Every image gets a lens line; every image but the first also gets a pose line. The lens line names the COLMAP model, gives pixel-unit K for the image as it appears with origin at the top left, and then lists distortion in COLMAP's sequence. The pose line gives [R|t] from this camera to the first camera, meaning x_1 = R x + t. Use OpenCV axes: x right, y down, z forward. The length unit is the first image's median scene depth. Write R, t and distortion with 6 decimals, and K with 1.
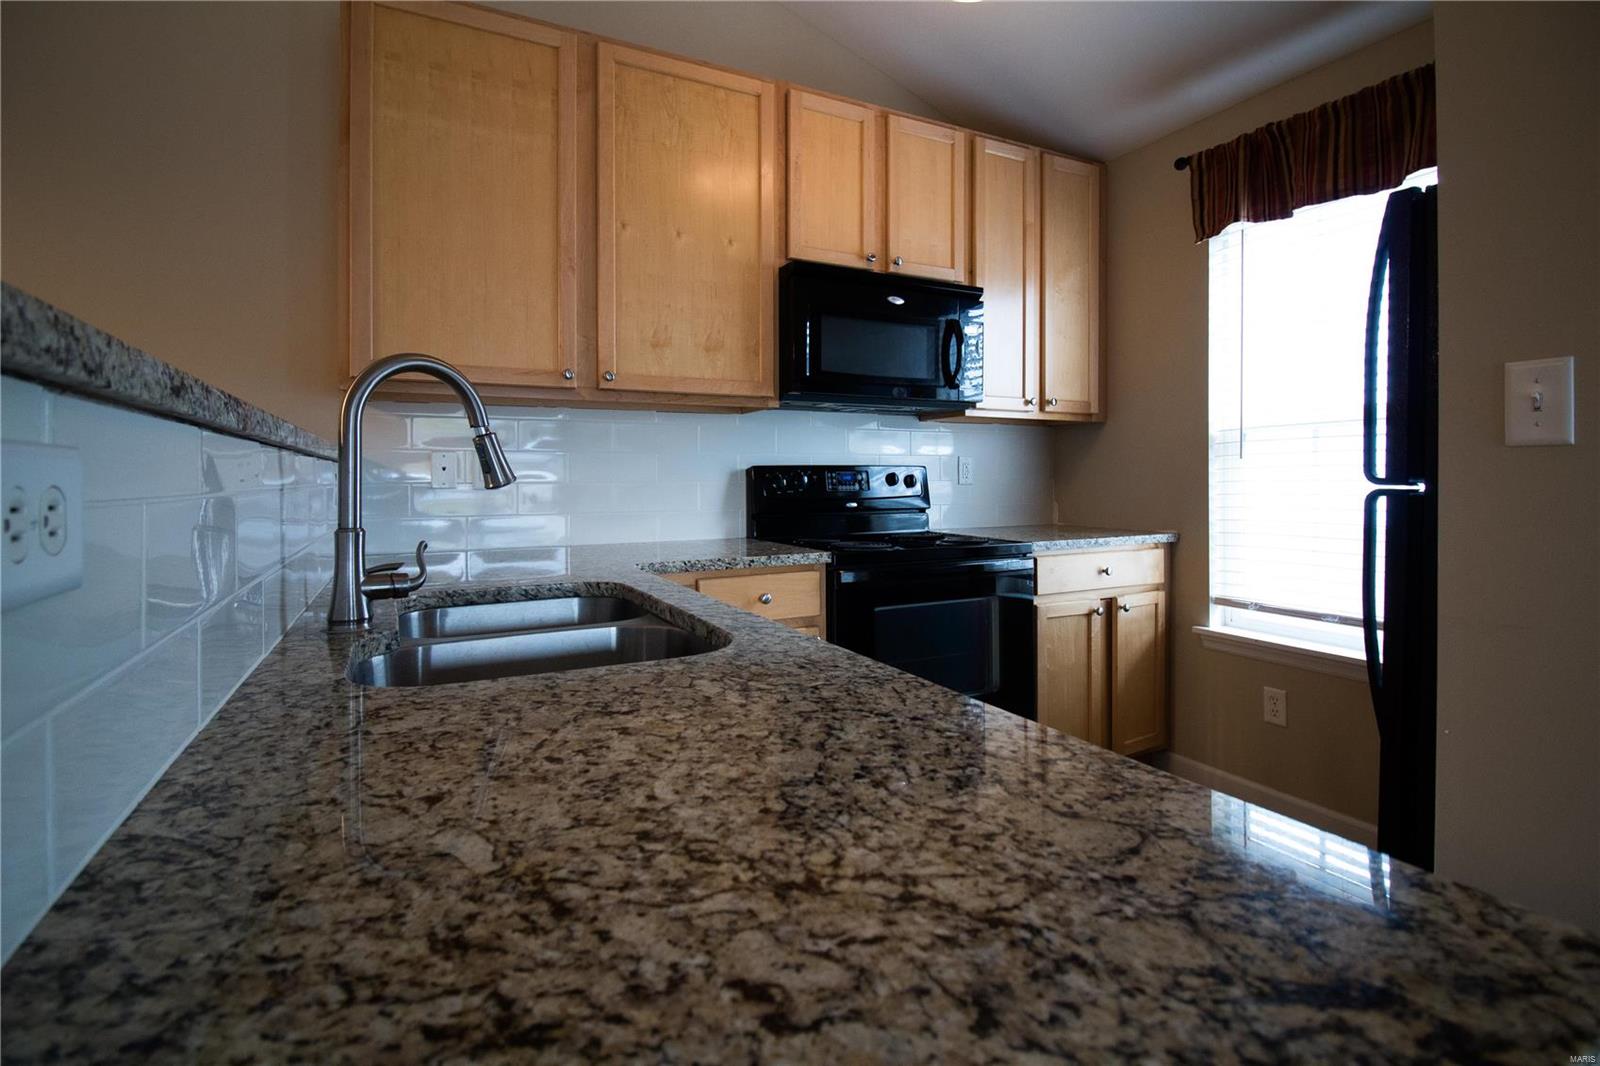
lens RADIAL K [[745.6, 0, 800.1], [0, 745.6, 475.8], [0, 0, 1]] dist [0.000147, -0.012338]
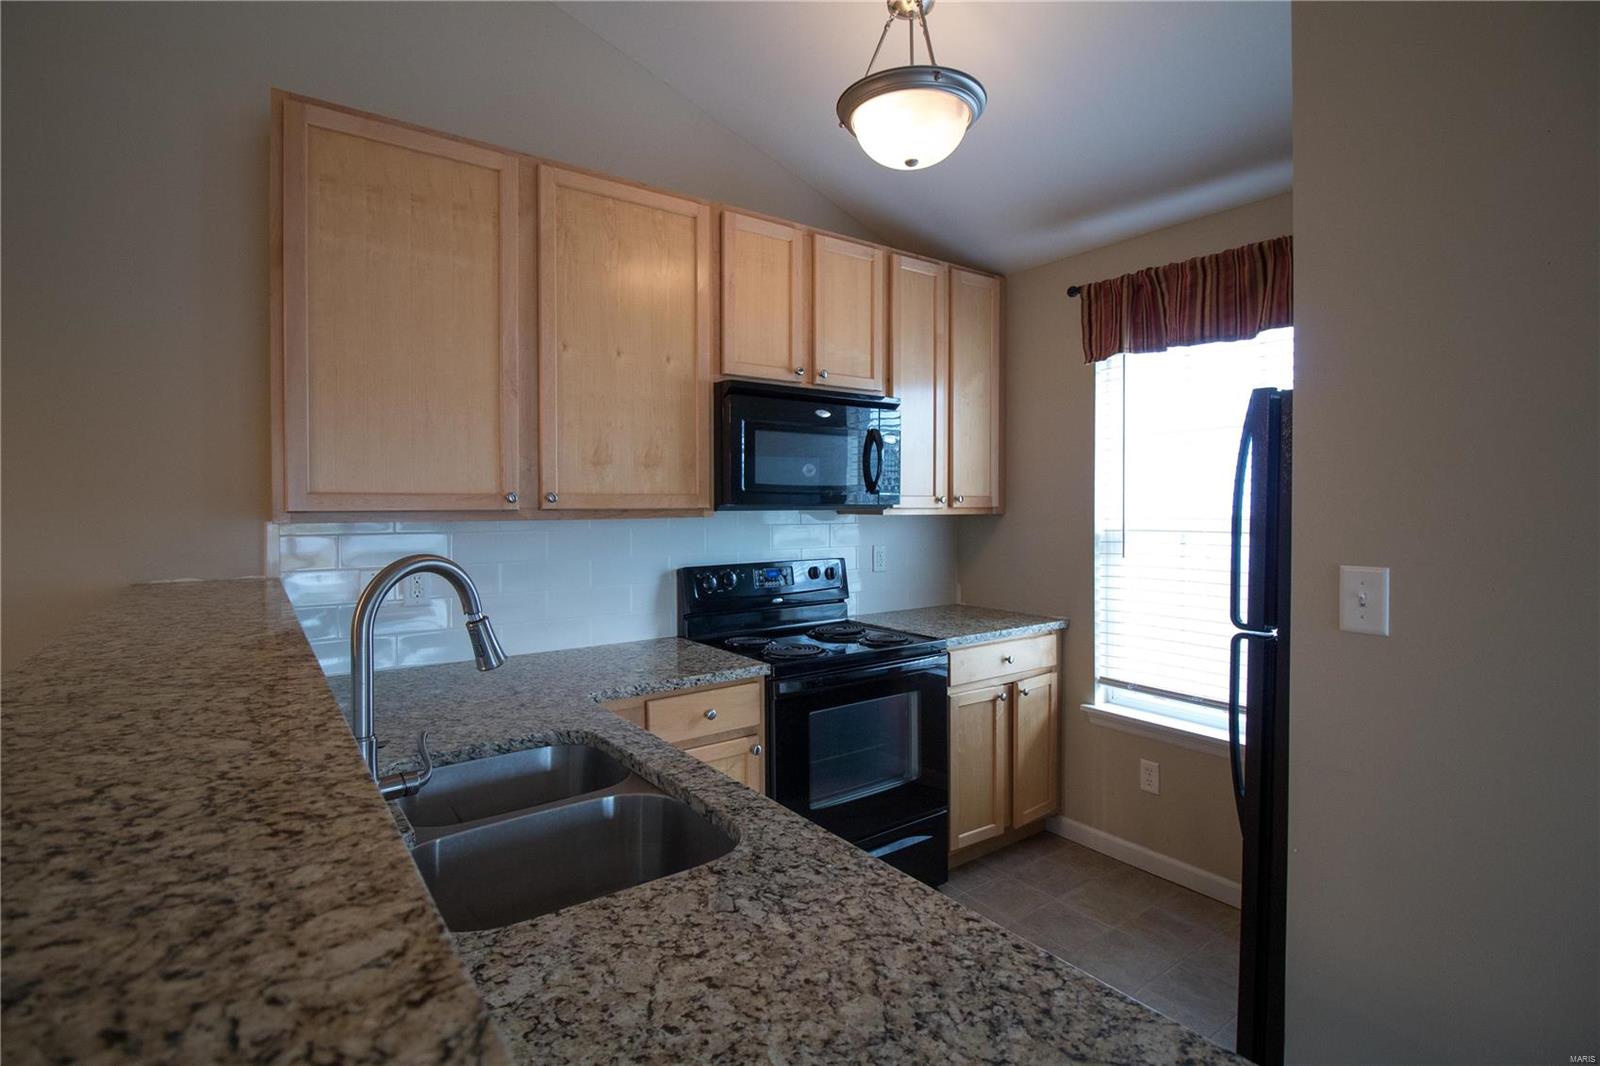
lens RADIAL K [[754.9, 0, 801.8], [0, 754.9, 507.1], [0, 0, 1]] dist [0.000896, -0.011459]
pose [[0.987626, -0.000603, 0.156828, -0.071885], [-0.000606, 0.999970, 0.007666, -0.113466], [-0.156828, -0.007666, 0.987596, -0.059528]]
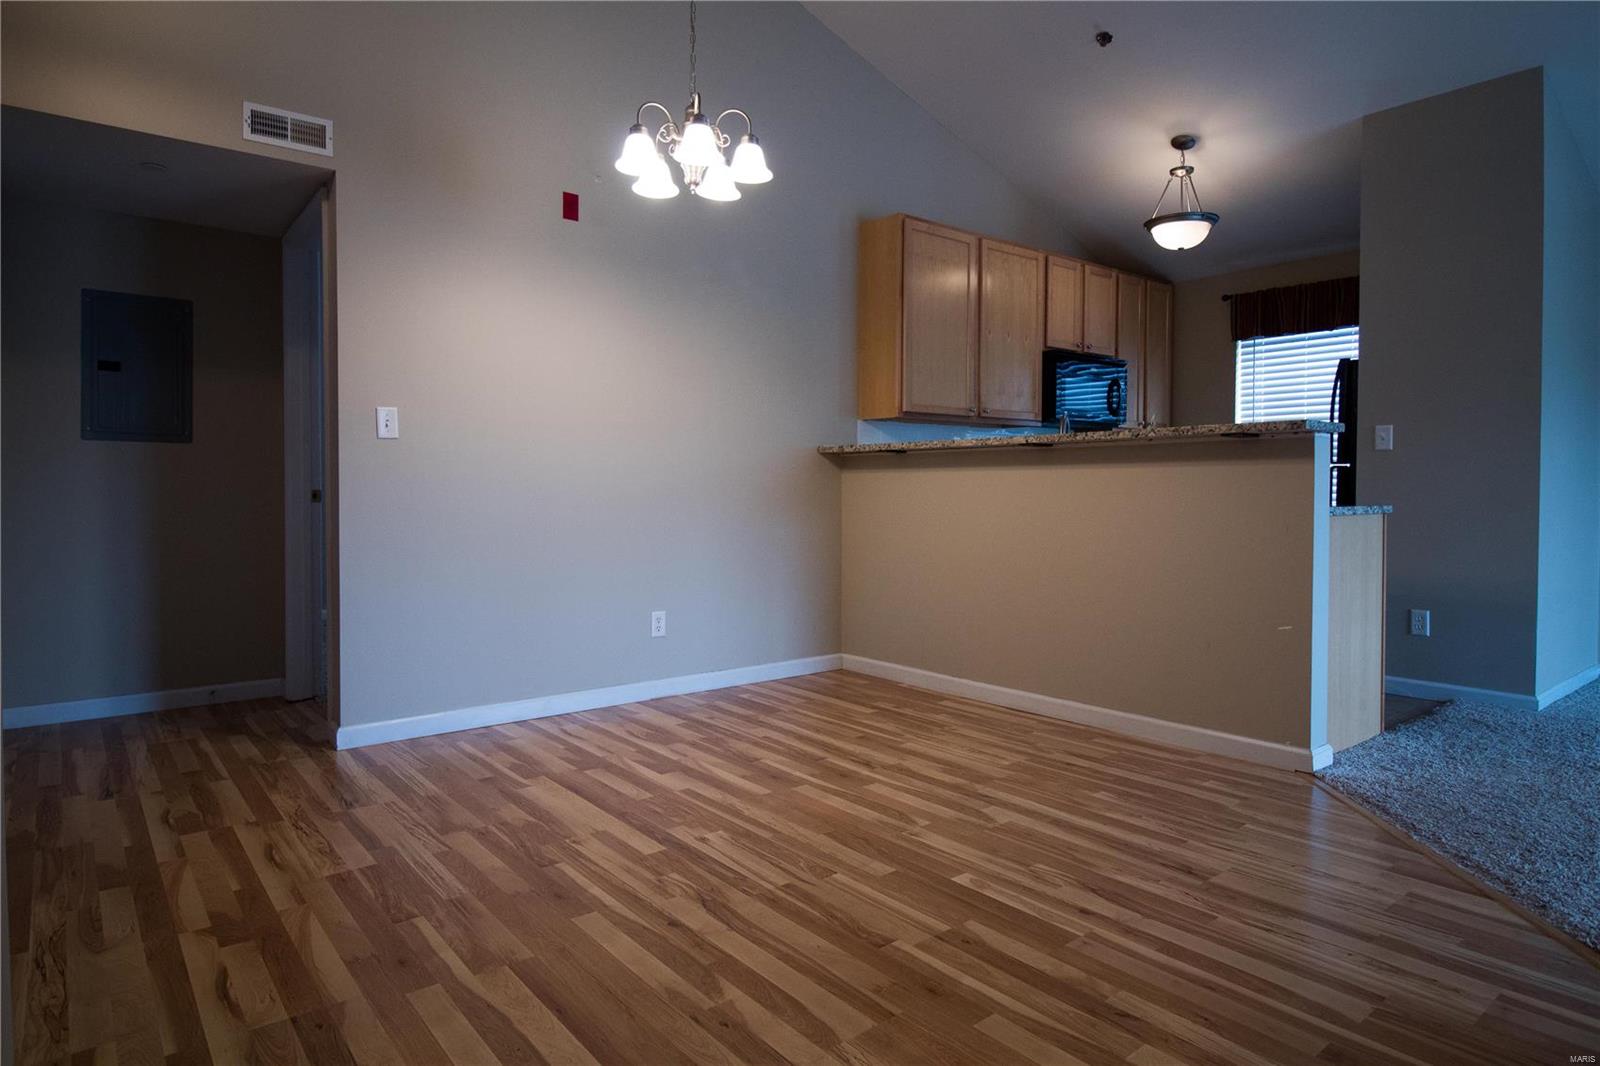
lens RADIAL K [[925.6, 0, 808.7], [0, 925.6, 502.2], [0, 0, 1]] dist [0.014249, -0.000727]
pose [[0.976326, 0.000509, 0.216305, -1.090415], [-0.004461, 0.999832, 0.017781, 0.059202], [-0.216259, -0.018325, 0.976164, -1.136437]]
